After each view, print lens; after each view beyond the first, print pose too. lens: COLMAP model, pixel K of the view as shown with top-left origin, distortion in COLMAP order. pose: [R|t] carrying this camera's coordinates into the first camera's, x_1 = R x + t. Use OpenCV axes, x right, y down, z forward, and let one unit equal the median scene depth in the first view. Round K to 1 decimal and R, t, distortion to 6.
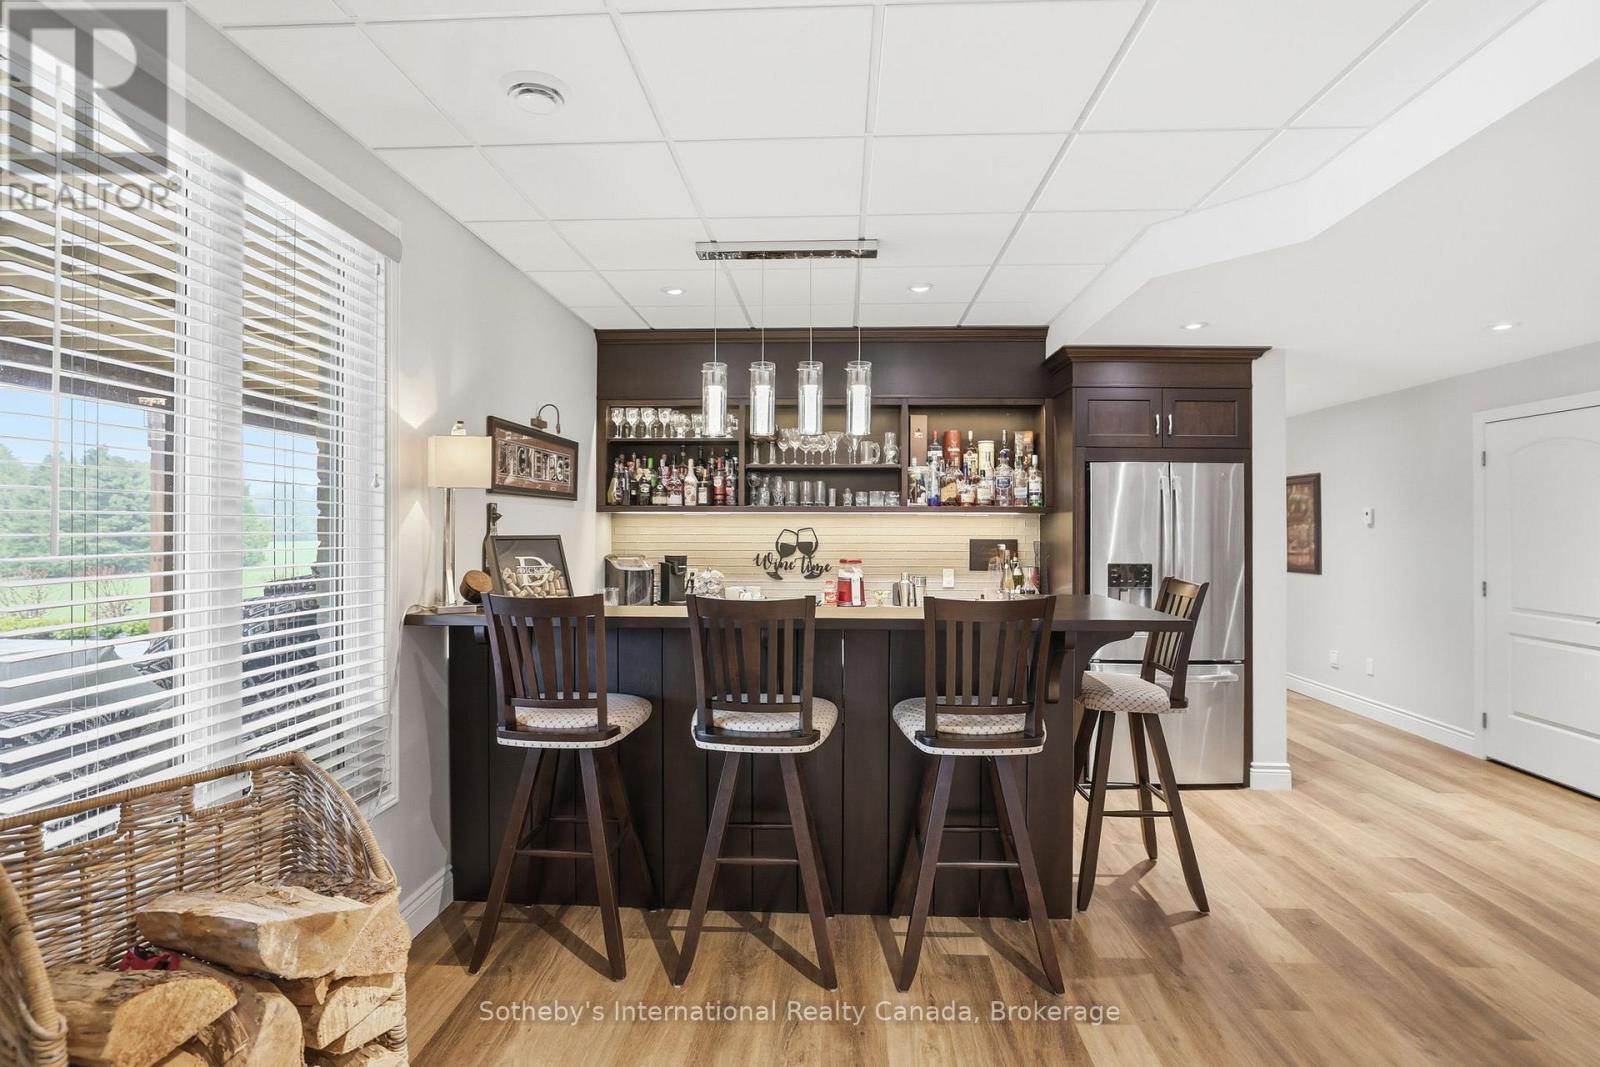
lens RADIAL K [[794.9, 0, 801.7], [0, 794.9, 525.5], [0, 0, 1]] dist [-0.001822, -0.000030]
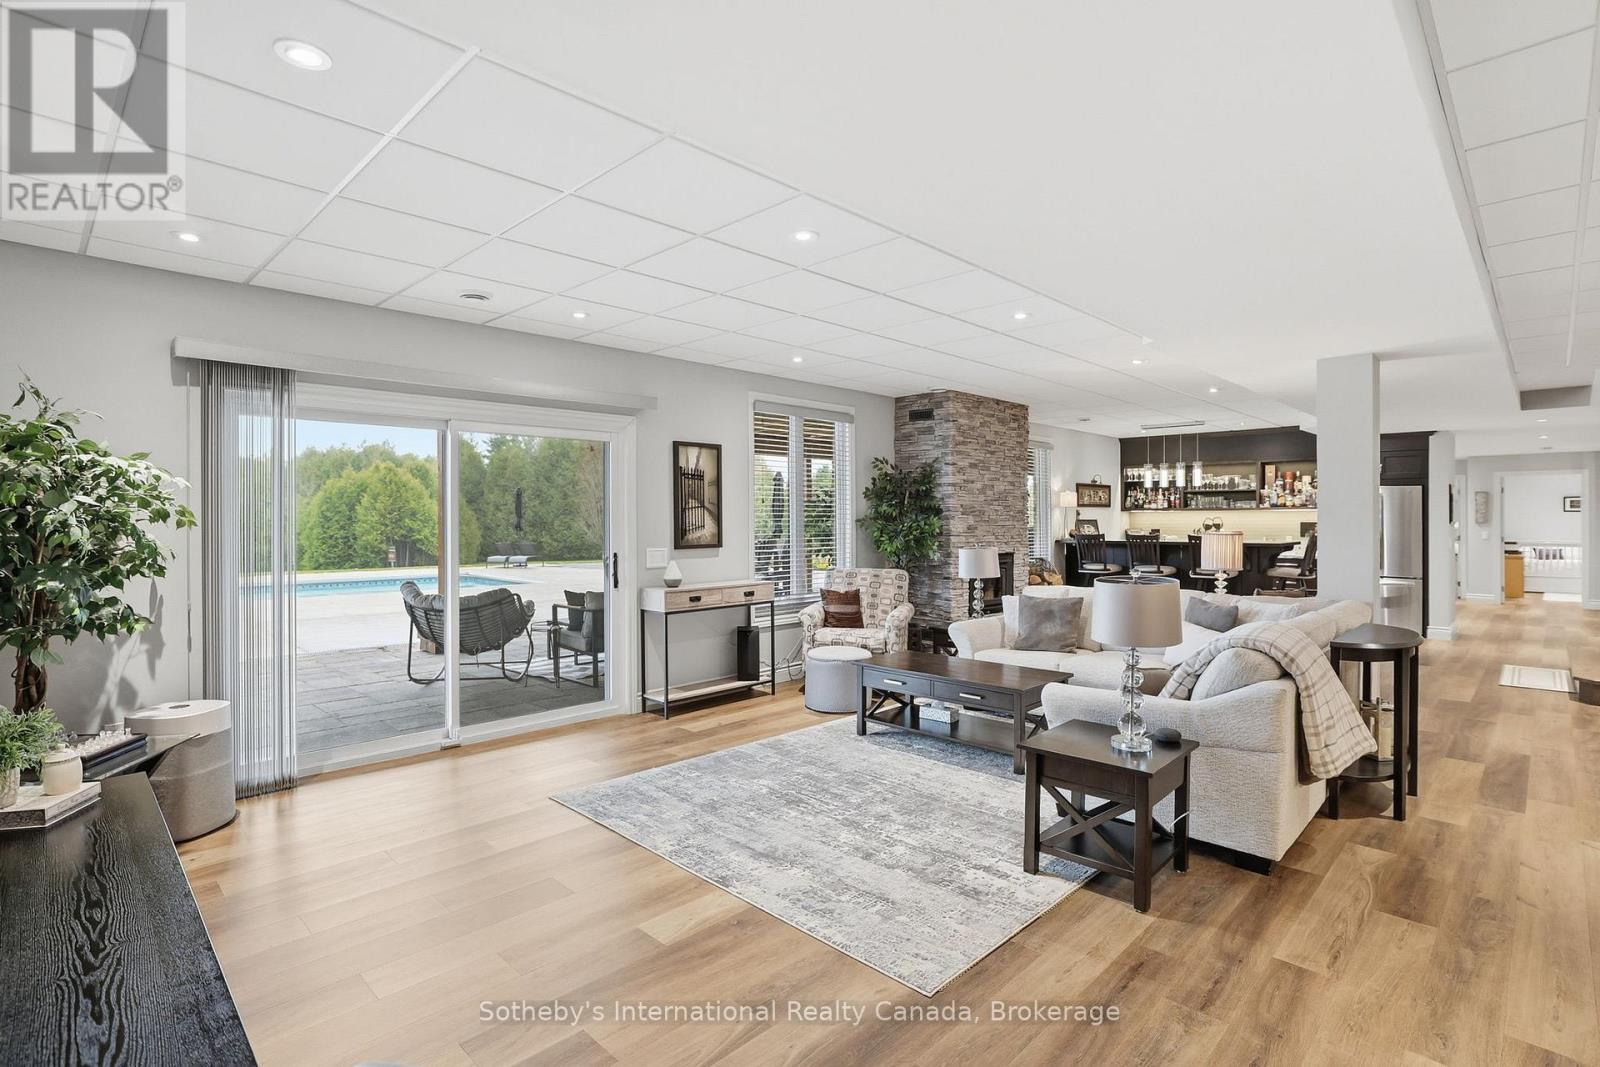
lens RADIAL K [[776.1, 0, 802.4], [0, 776.1, 524.3], [0, 0, 1]] dist [-0.003230, 0.000114]
pose [[0.749709, -0.001640, -0.661766, 0.612027], [0.003663, 0.999992, 0.001672, 0.015661], [0.661758, -0.003677, 0.749709, -1.503043]]
